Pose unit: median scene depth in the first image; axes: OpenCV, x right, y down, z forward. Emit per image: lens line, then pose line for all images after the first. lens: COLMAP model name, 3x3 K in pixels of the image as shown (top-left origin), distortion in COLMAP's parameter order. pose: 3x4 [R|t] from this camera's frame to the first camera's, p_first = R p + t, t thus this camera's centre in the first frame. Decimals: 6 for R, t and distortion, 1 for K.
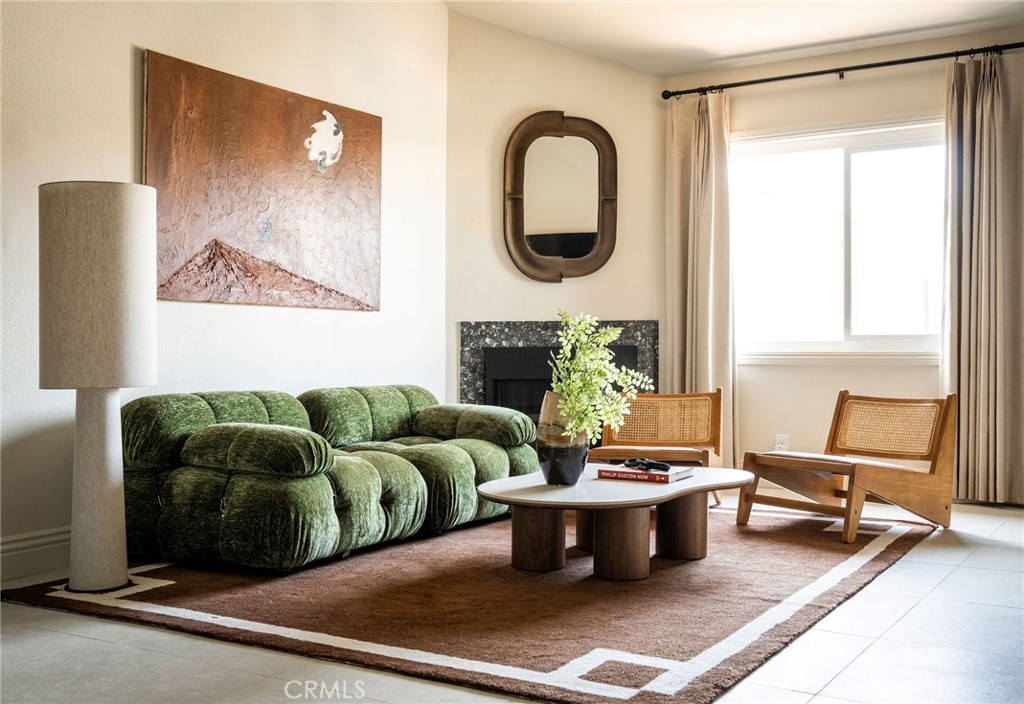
lens RADIAL K [[1100.2, 0, 508.7], [0, 1100.2, 352.1], [0, 0, 1]] dist [0.027810, 0.000000]
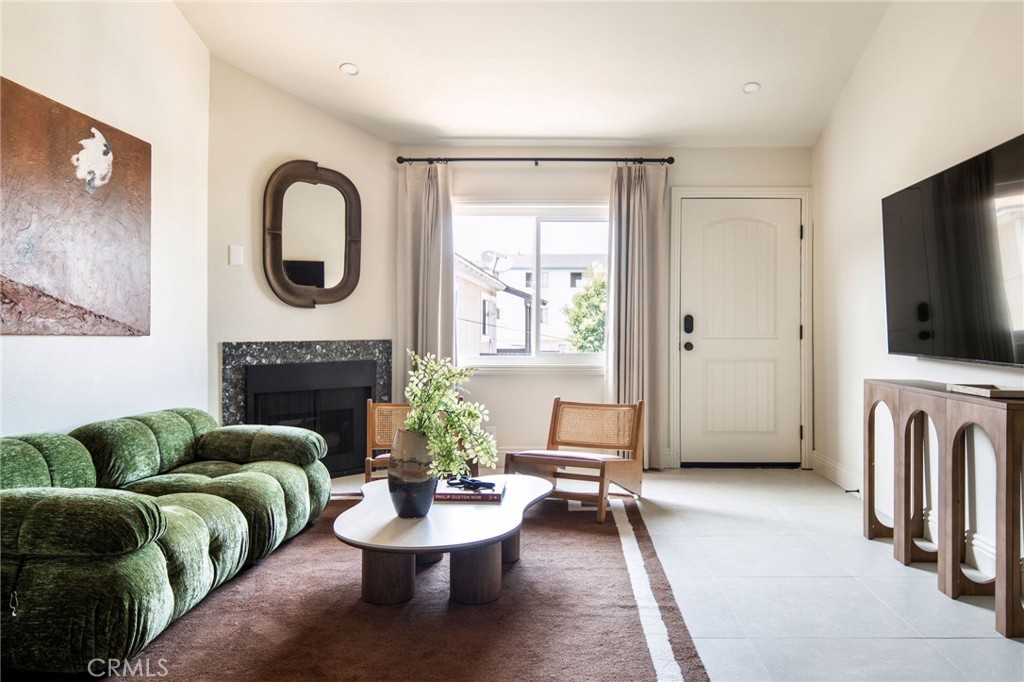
lens RADIAL K [[688.7, 0, 554.3], [0, 688.7, 347.7], [0, 0, 1]] dist [0.002809, -0.006826]
pose [[0.854988, -0.006074, 0.518613, -0.137684], [-0.003065, 0.999855, 0.016762, -0.040786], [-0.518639, -0.015921, 0.854845, 0.284526]]
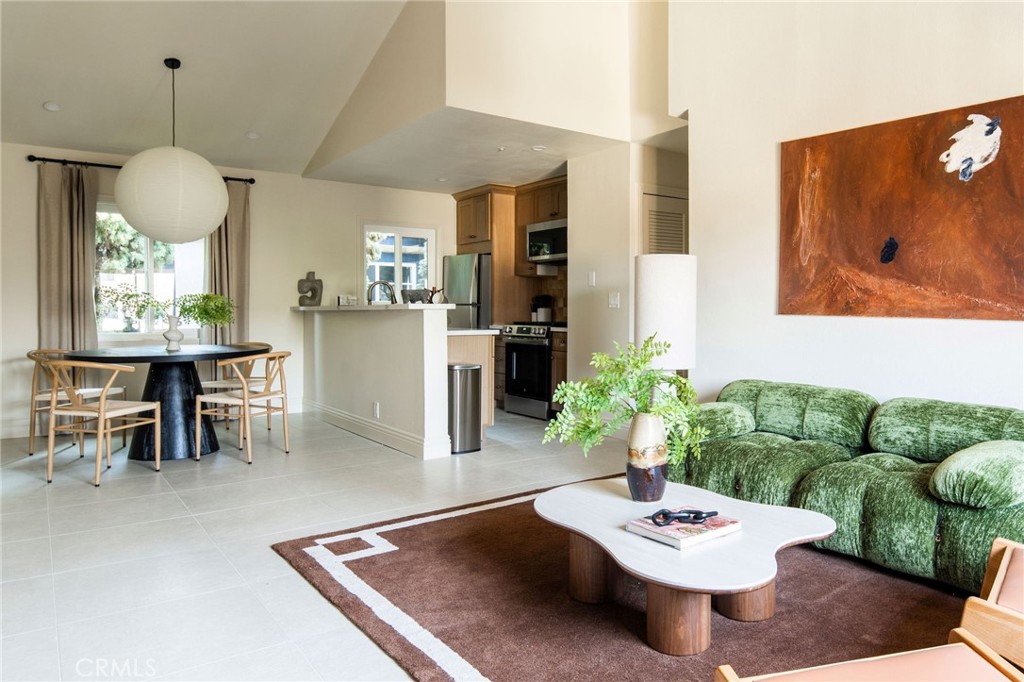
lens RADIAL K [[688.7, 0, 576.3], [0, 688.7, 322.9], [0, 0, 1]] dist [0.002809, -0.006826]
pose [[-0.332330, 0.022523, -0.942894, 0.525857], [-0.017769, 0.999388, 0.030135, -0.050092], [0.942996, 0.026769, -0.331726, 0.889367]]
